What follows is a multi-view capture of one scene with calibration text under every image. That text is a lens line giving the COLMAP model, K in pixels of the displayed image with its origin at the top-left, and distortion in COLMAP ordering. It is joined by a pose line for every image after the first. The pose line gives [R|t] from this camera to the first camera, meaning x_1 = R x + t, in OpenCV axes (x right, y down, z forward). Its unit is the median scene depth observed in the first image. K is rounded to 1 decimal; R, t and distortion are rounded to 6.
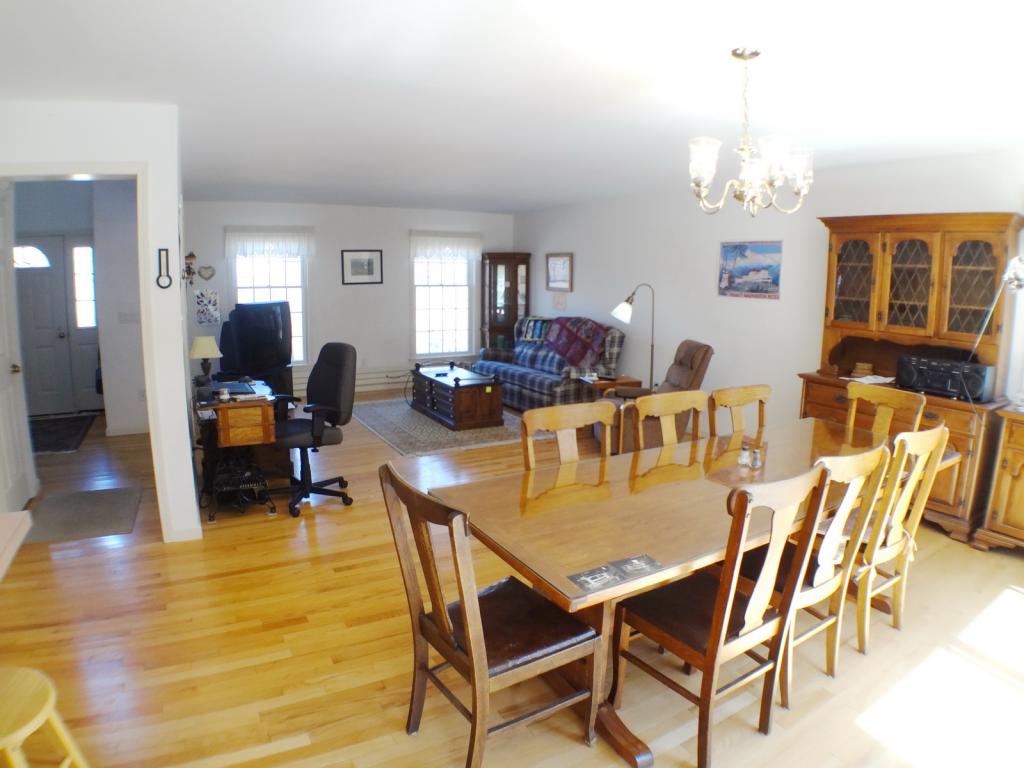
lens RADIAL K [[605.3, 0, 513.1], [0, 605.3, 368.8], [0, 0, 1]] dist [-0.183425, 0.032288]
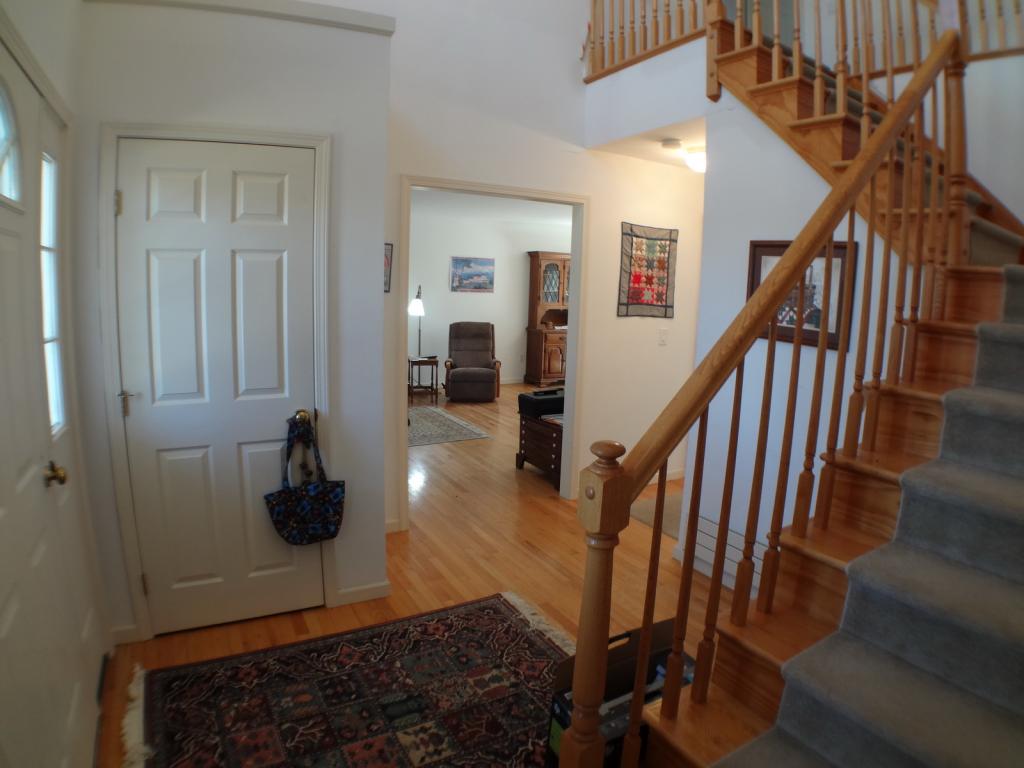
lens RADIAL K [[593.9, 0, 529.1], [0, 593.9, 377.9], [0, 0, 1]] dist [-0.192525, 0.038308]
pose [[-0.015144, -0.169492, 0.985415, -1.574000], [0.116600, 0.978505, 0.170095, -0.186721], [-0.993063, 0.117475, 0.004944, 1.079973]]
